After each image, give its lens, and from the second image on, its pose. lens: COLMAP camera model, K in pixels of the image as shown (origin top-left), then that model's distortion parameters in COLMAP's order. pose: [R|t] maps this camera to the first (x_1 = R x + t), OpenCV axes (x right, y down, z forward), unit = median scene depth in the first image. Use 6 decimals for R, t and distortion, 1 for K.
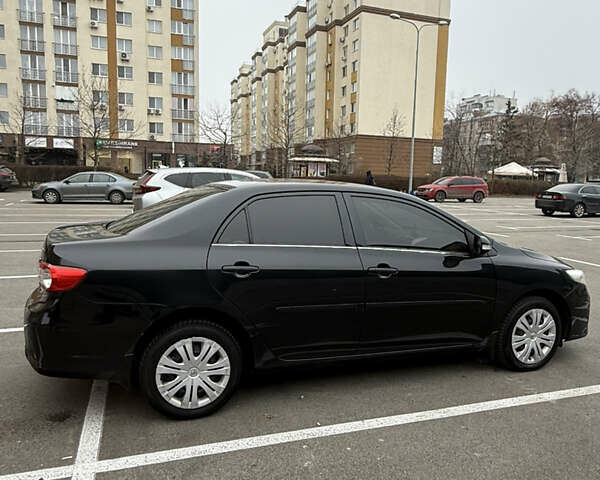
lens RADIAL K [[484.6, 0, 303.1], [0, 484.6, 239.2], [0, 0, 1]] dist [-0.003110, -0.001809]
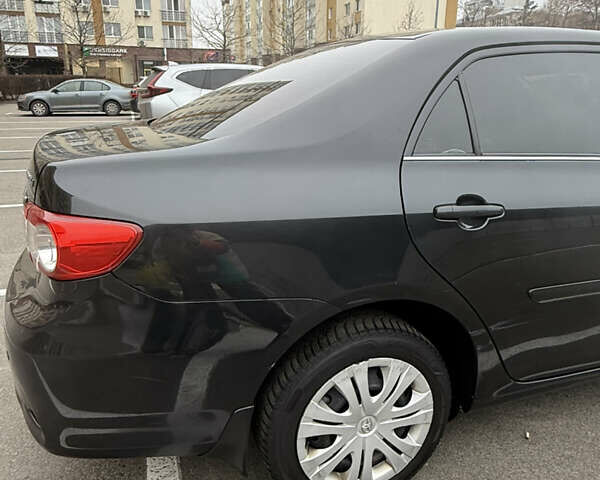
lens RADIAL K [[484.5, 0, 296.5], [0, 484.5, 237.4], [0, 0, 1]] dist [-0.004913, 0.002768]
pose [[0.999848, -0.015673, -0.007651, -0.024944], [0.016758, 0.984873, 0.172466, 0.000372], [0.004832, -0.172568, 0.984986, 0.047709]]
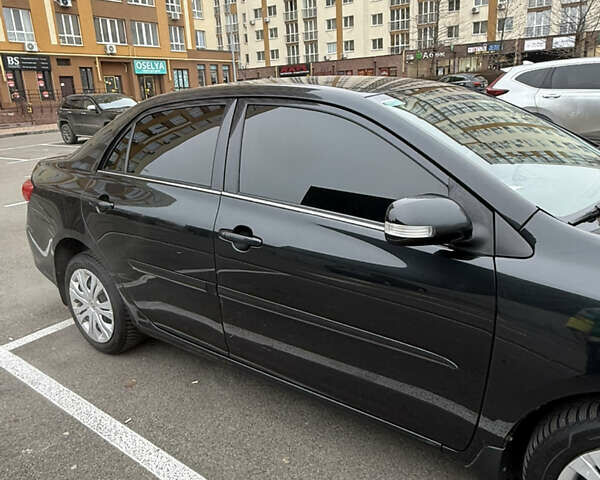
lens RADIAL K [[484.6, 0, 303.1], [0, 484.6, 239.2], [0, 0, 1]] dist [-0.003110, -0.001809]
pose [[0.557852, 0.192965, -0.807196, 0.063411], [-0.038463, 0.977561, 0.207110, -0.005205], [0.829048, -0.084489, 0.552757, 0.071647]]
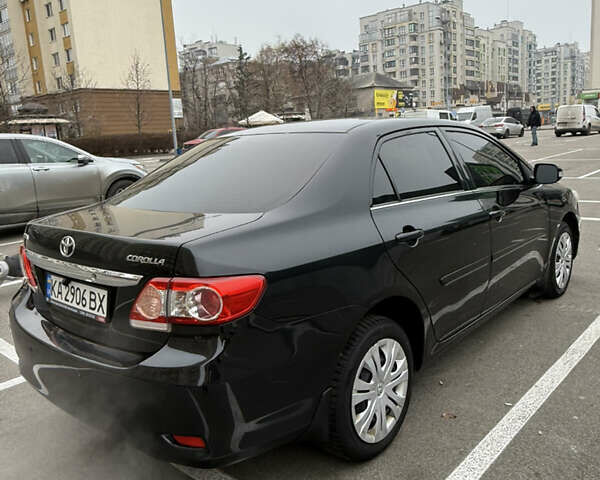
lens RADIAL K [[533.4, 0, 296.8], [0, 533.4, 239.0], [0, 0, 1]] dist [-0.004652, 0.009647]
pose [[0.871174, -0.168455, 0.461170, -0.056606], [0.138004, 0.985445, 0.099264, -0.003267], [-0.471179, -0.022833, 0.881742, 0.031949]]
